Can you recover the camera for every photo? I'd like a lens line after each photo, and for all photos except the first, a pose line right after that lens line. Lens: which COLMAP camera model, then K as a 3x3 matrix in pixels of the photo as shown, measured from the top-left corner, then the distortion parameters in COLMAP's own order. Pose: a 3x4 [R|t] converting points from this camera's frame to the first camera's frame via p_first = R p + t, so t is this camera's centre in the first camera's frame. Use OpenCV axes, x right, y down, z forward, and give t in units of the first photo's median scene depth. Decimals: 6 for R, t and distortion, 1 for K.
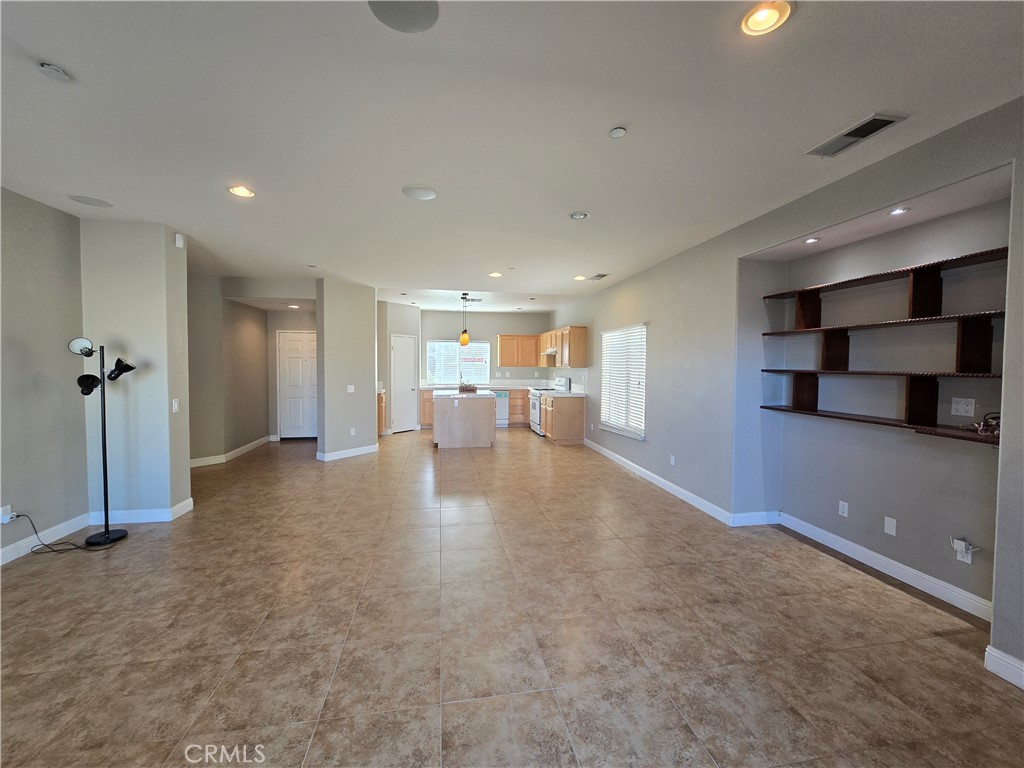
lens RADIAL K [[415.1, 0, 512.0], [0, 415.1, 384.0], [0, 0, 1]] dist [-0.000358, -0.000303]
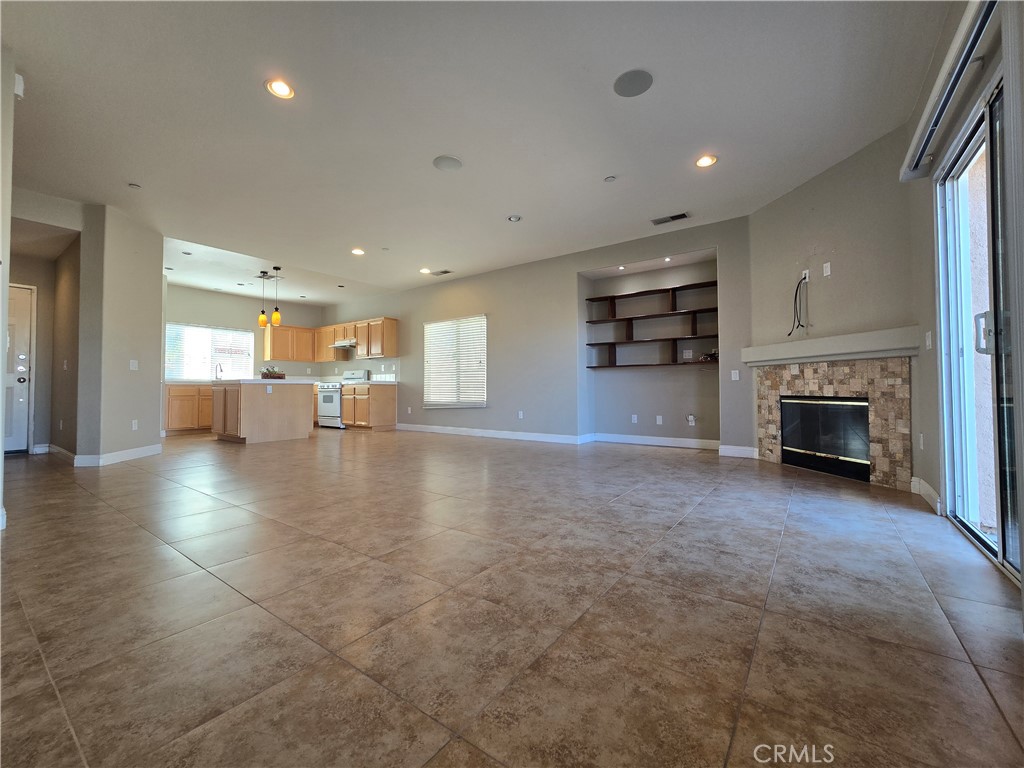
lens RADIAL K [[420.3, 0, 512.0], [0, 420.3, 384.0], [0, 0, 1]] dist [0.000272, 0.000167]
pose [[0.722278, 0.000087, 0.691602, -0.581012], [0.040671, 0.998264, -0.042601, 0.141939], [-0.690406, 0.058898, 0.721021, 0.029847]]
